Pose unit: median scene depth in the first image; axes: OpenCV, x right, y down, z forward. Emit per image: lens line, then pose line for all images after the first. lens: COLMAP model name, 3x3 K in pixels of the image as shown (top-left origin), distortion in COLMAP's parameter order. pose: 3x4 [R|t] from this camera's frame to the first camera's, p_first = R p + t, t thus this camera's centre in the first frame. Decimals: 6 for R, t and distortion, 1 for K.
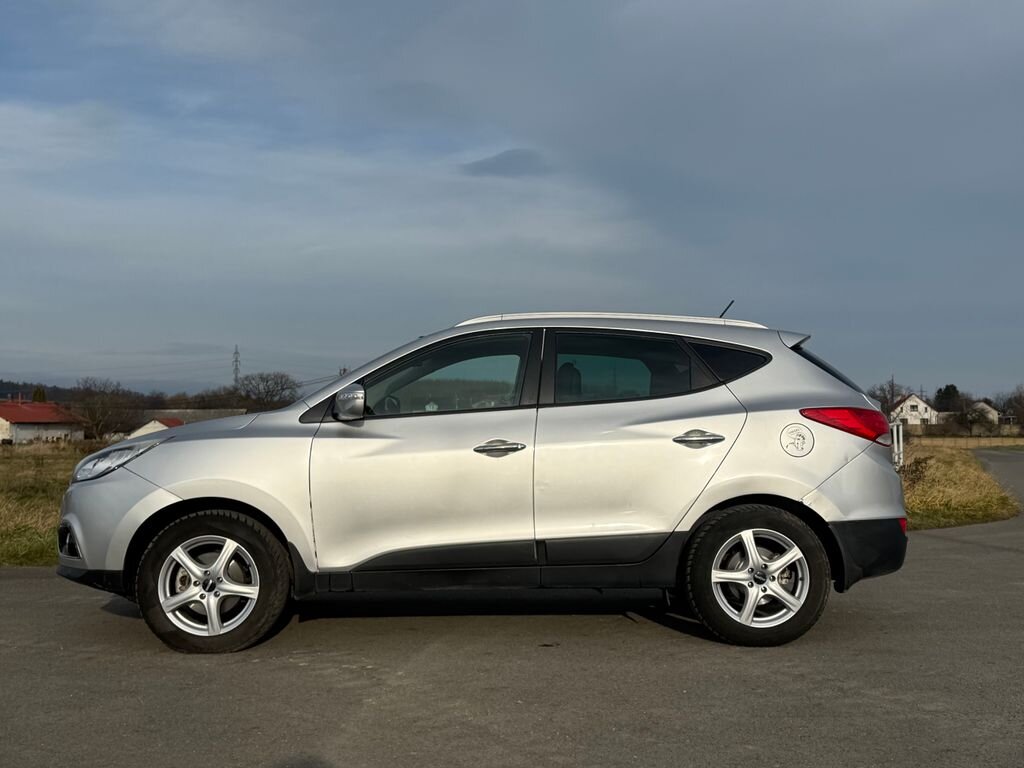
lens RADIAL K [[1236.4, 0, 512.0], [0, 1236.4, 384.0], [0, 0, 1]] dist [0.019397, 0.003865]
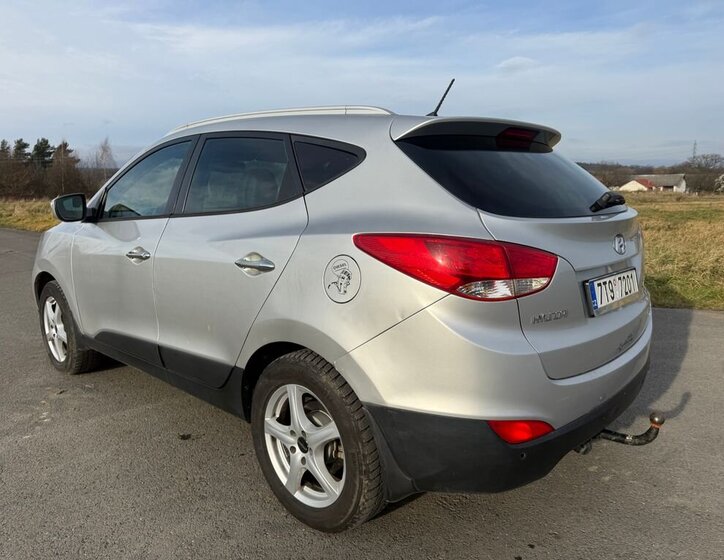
lens RADIAL K [[532.8, 0, 362.0], [0, 532.8, 280.0], [0, 0, 1]] dist [-0.030833, -0.001150]
pose [[0.701489, 0.114700, -0.703390, 0.446226], [0.039352, 0.979224, 0.198925, -0.013332], [0.711593, -0.167224, 0.682401, 0.796625]]
